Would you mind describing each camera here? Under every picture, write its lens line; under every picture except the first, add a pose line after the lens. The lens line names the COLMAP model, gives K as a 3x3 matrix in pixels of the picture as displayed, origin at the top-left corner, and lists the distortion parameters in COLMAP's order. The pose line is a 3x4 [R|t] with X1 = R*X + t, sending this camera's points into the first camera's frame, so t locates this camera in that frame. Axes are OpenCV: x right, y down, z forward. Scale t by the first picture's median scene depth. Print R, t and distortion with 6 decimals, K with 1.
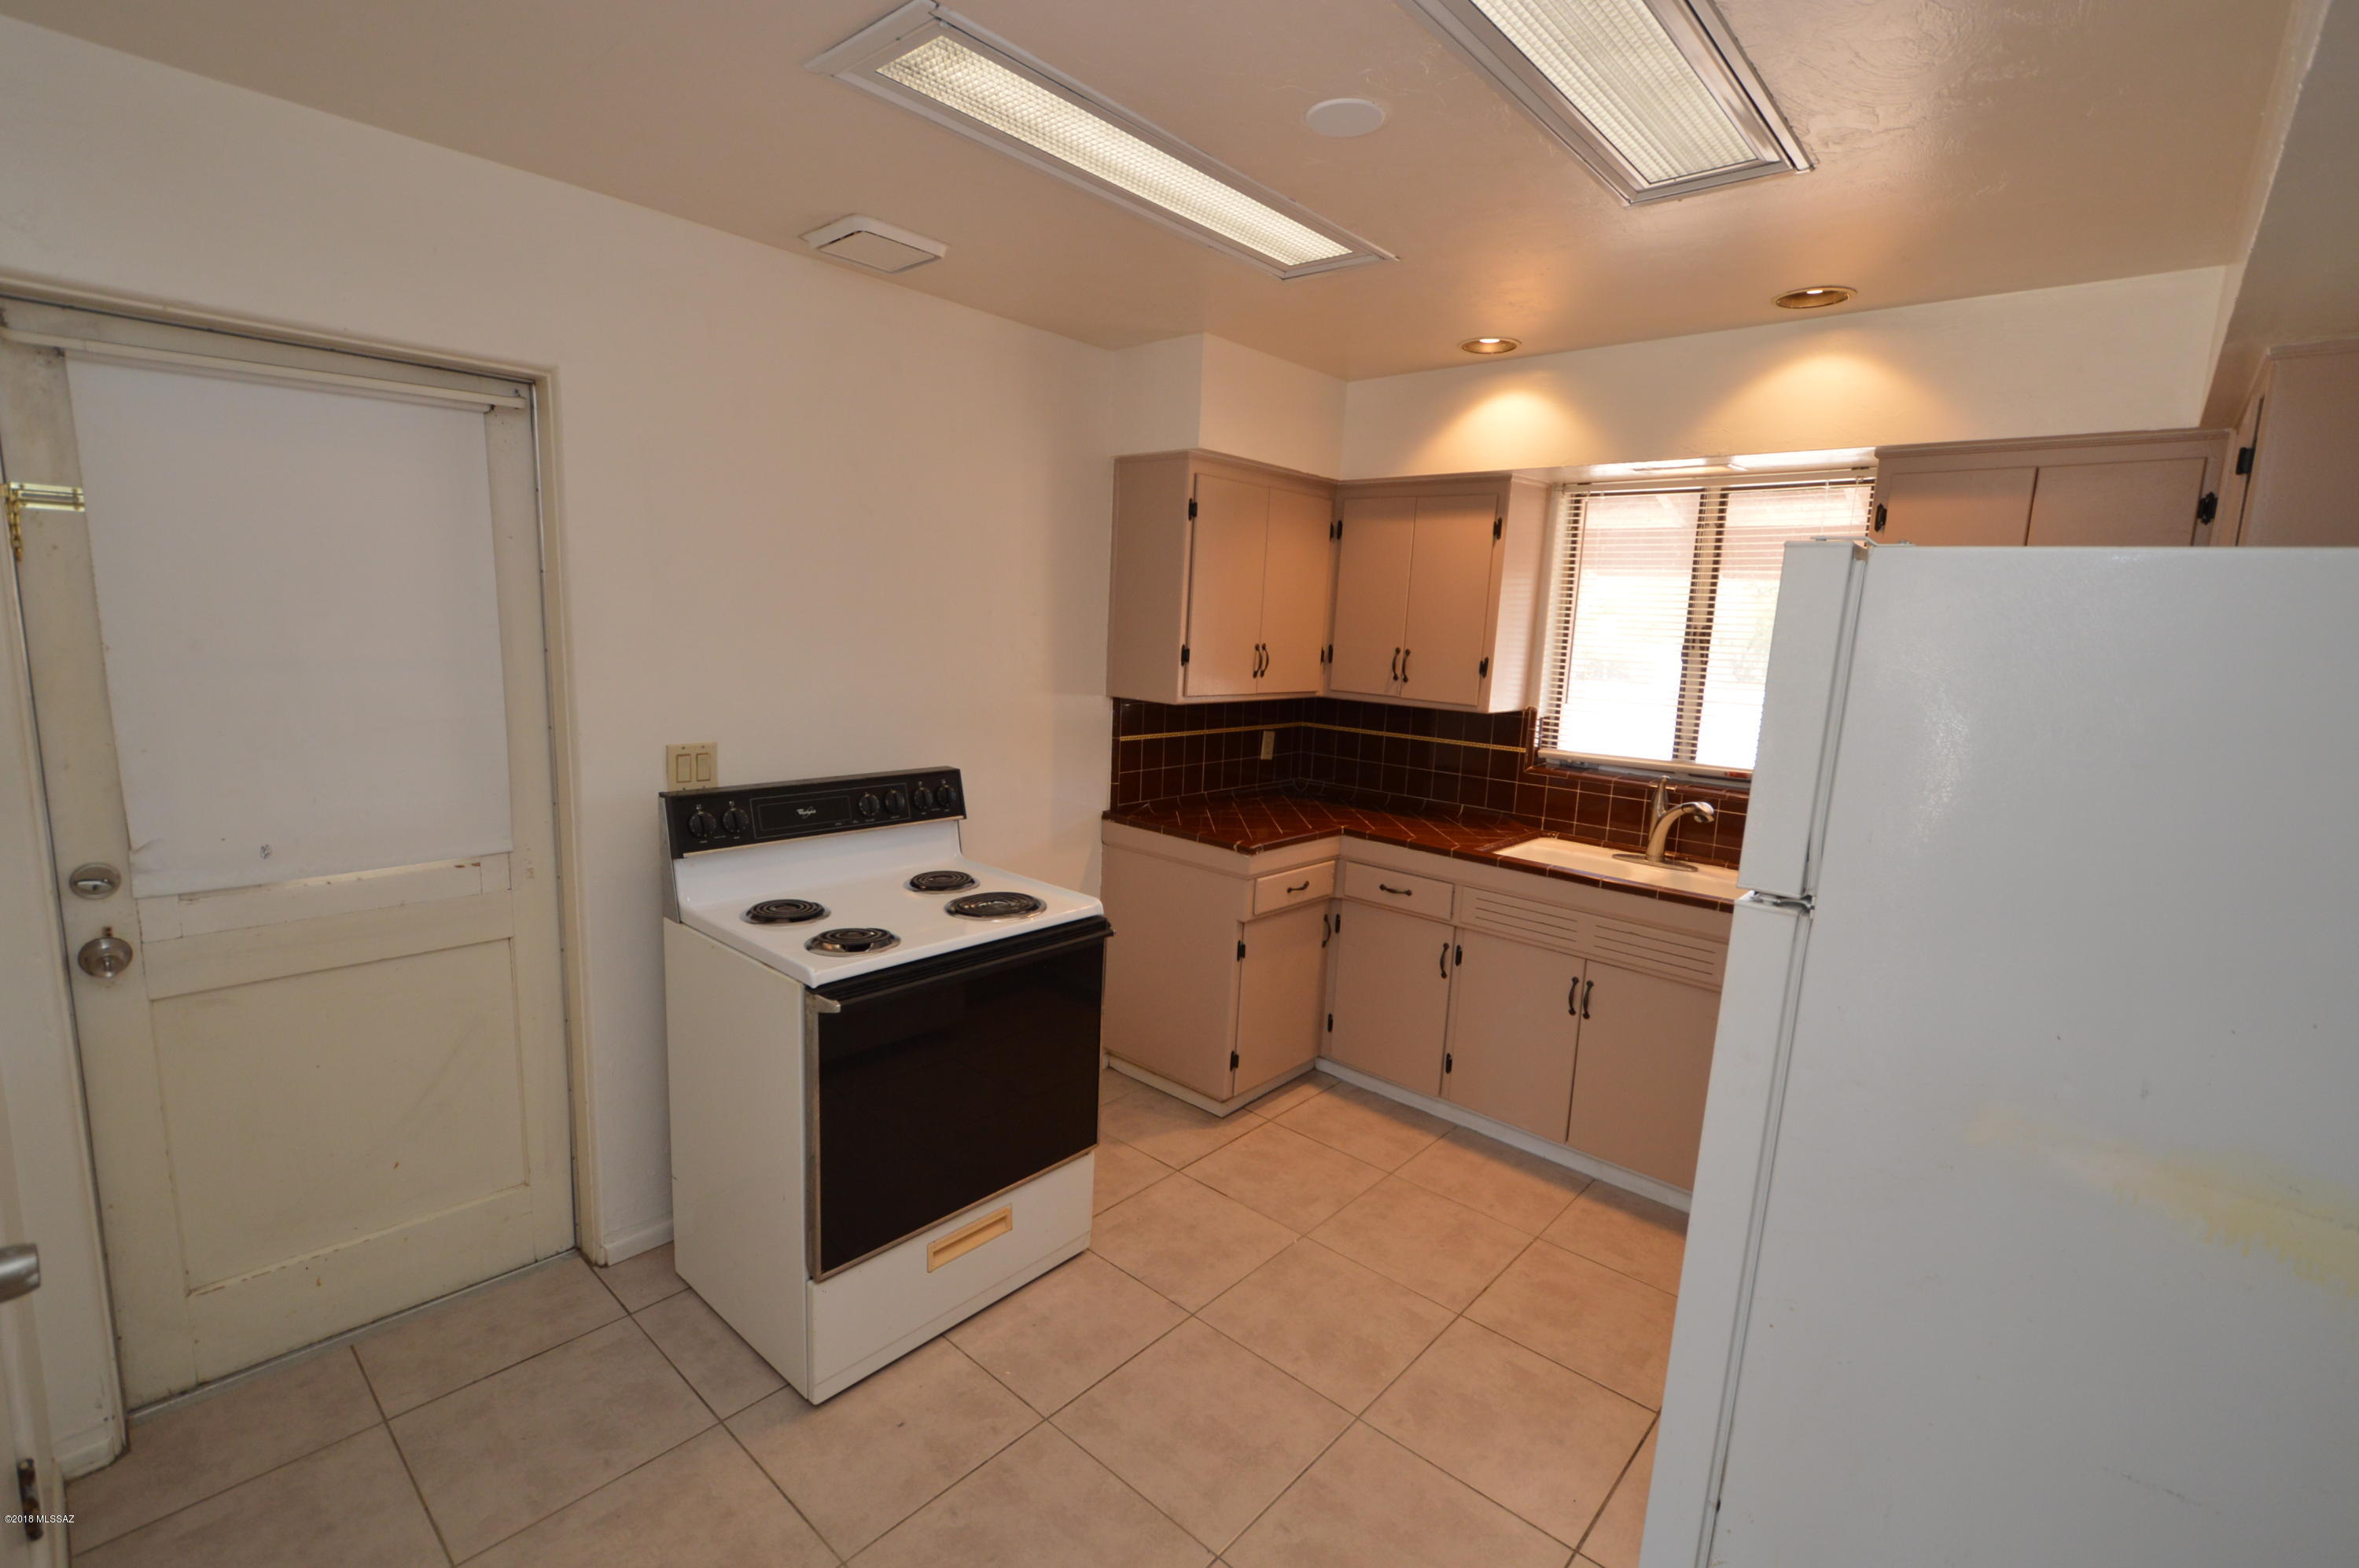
lens RADIAL K [[1046.0, 0, 1174.2], [0, 1046.0, 787.9], [0, 0, 1]] dist [0.003152, -0.005356]
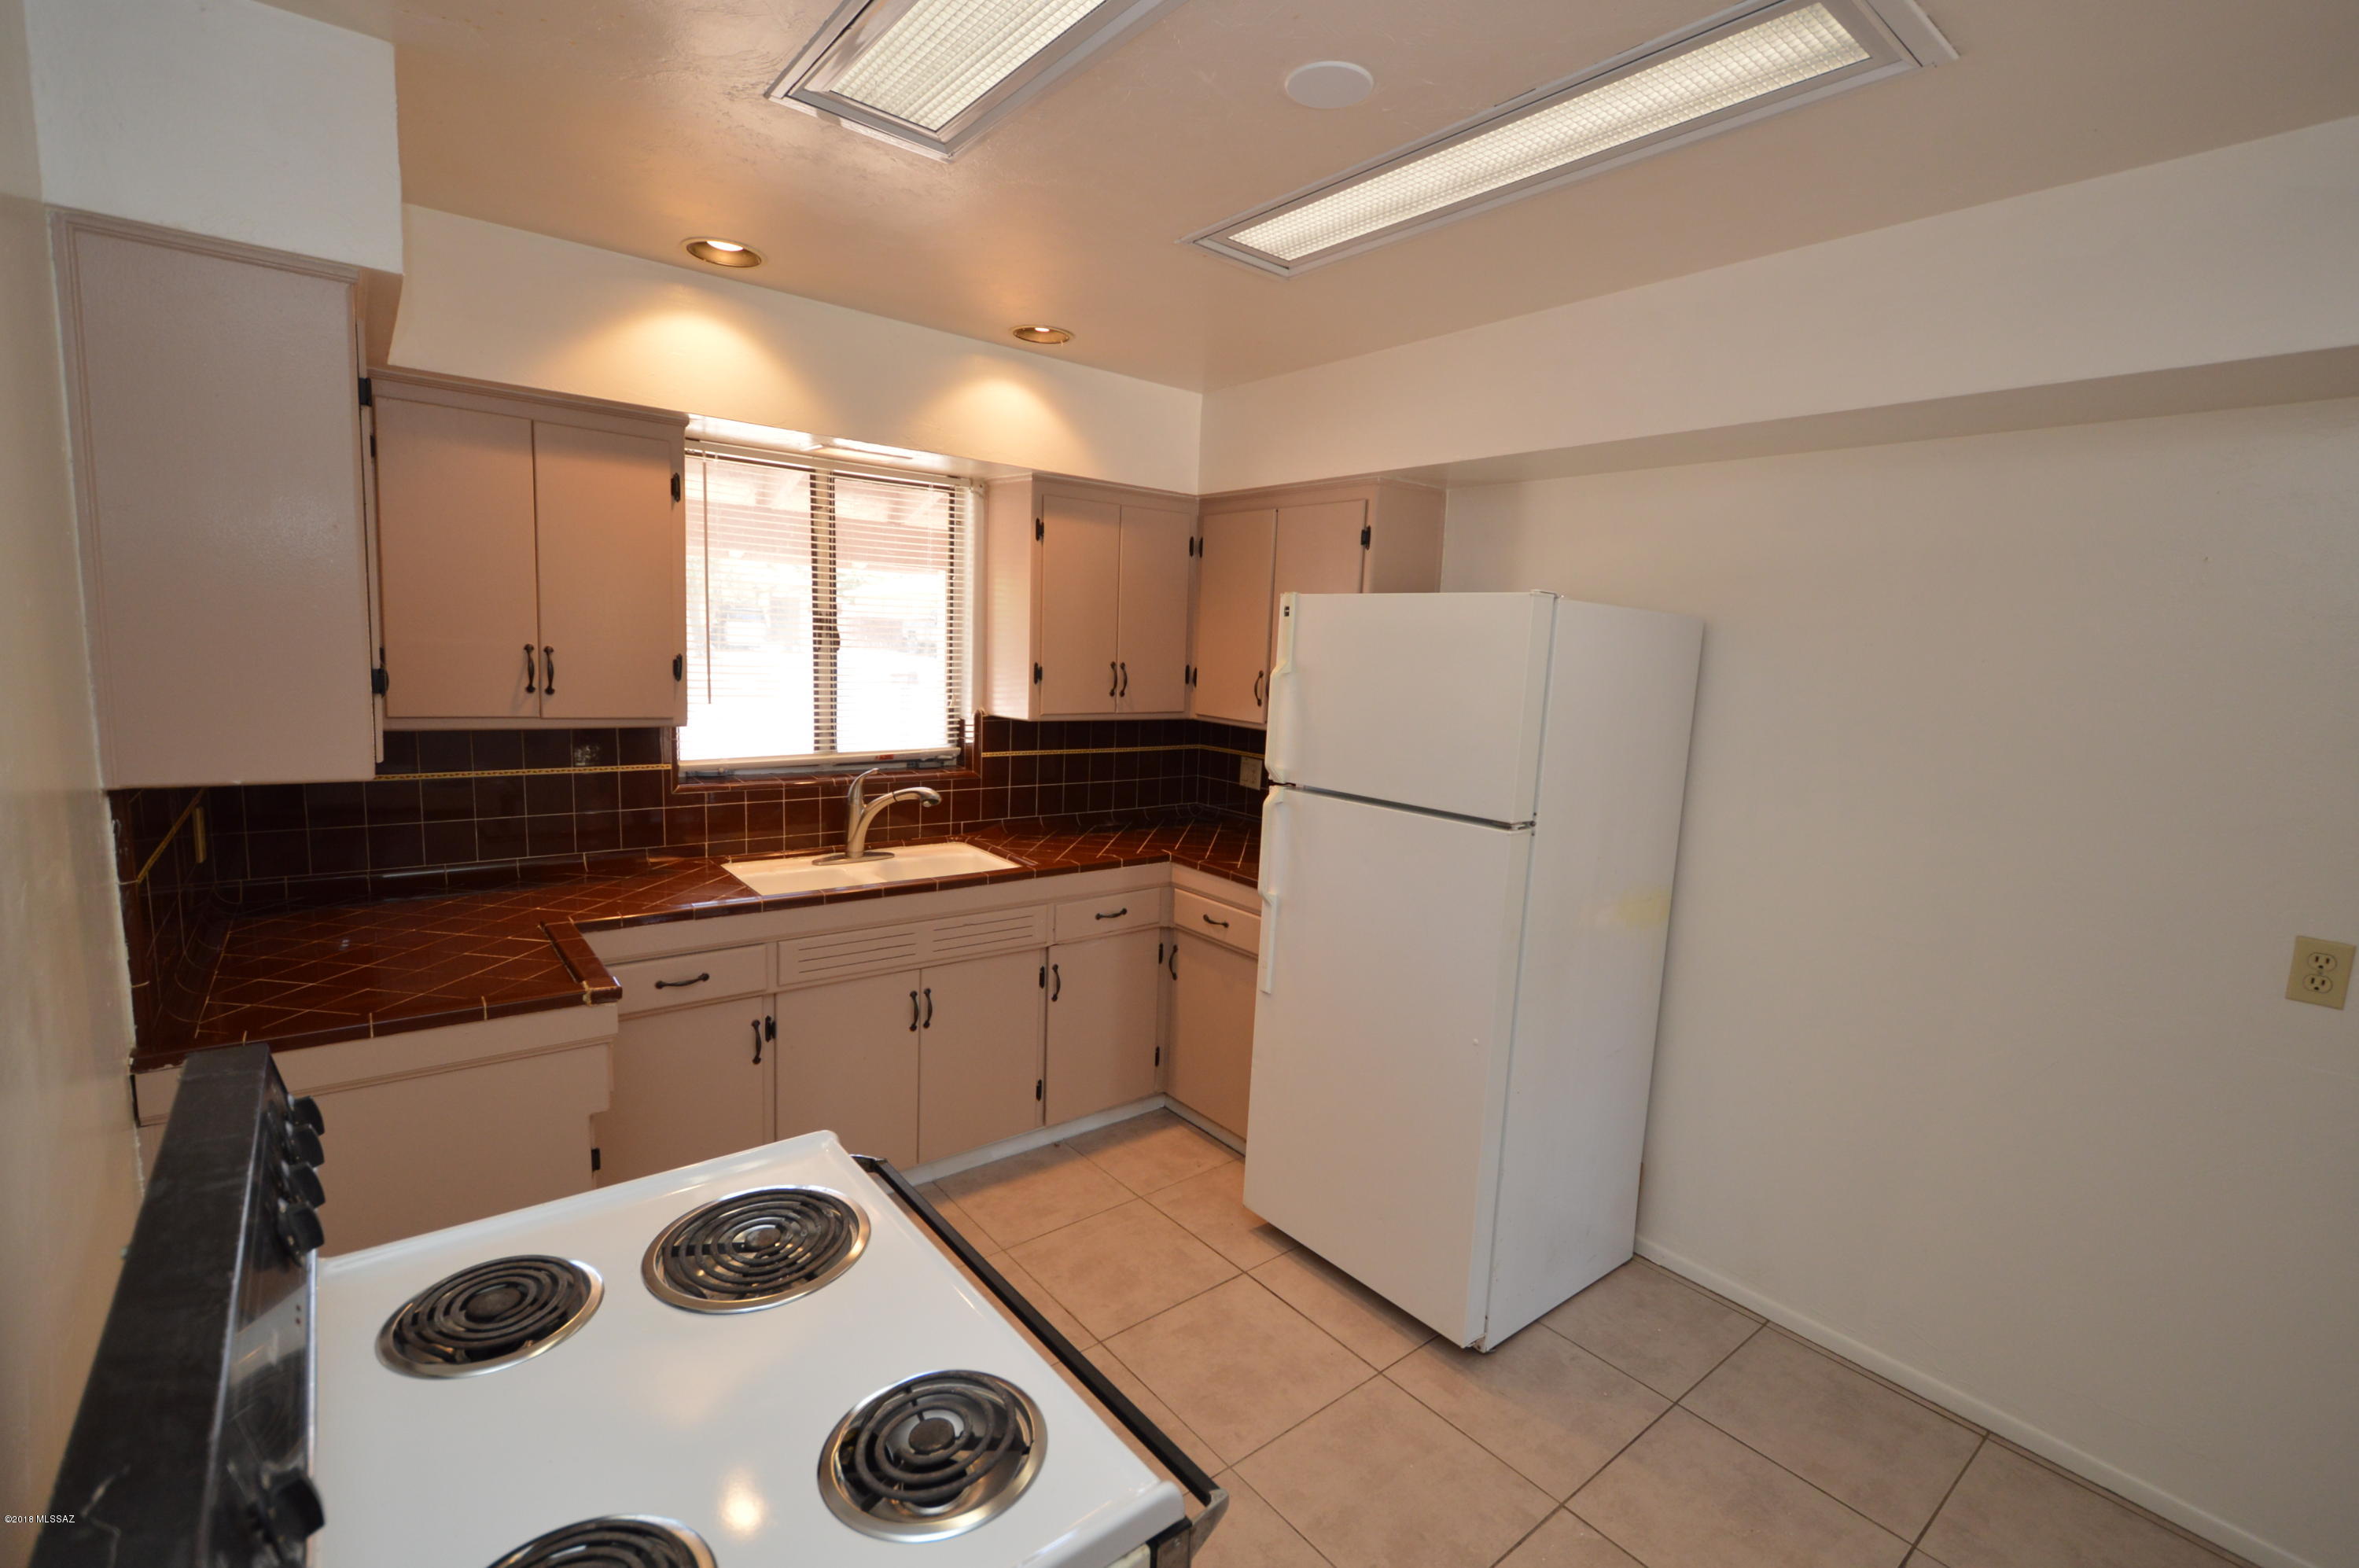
lens RADIAL K [[1046.0, 0, 1178.5], [0, 1046.0, 784.8], [0, 0, 1]] dist [0.003152, -0.005356]
pose [[0.144711, -0.165295, 0.975570, -0.432897], [0.123786, 0.981226, 0.147892, -0.102479], [-0.981701, 0.099360, 0.162455, 0.544300]]
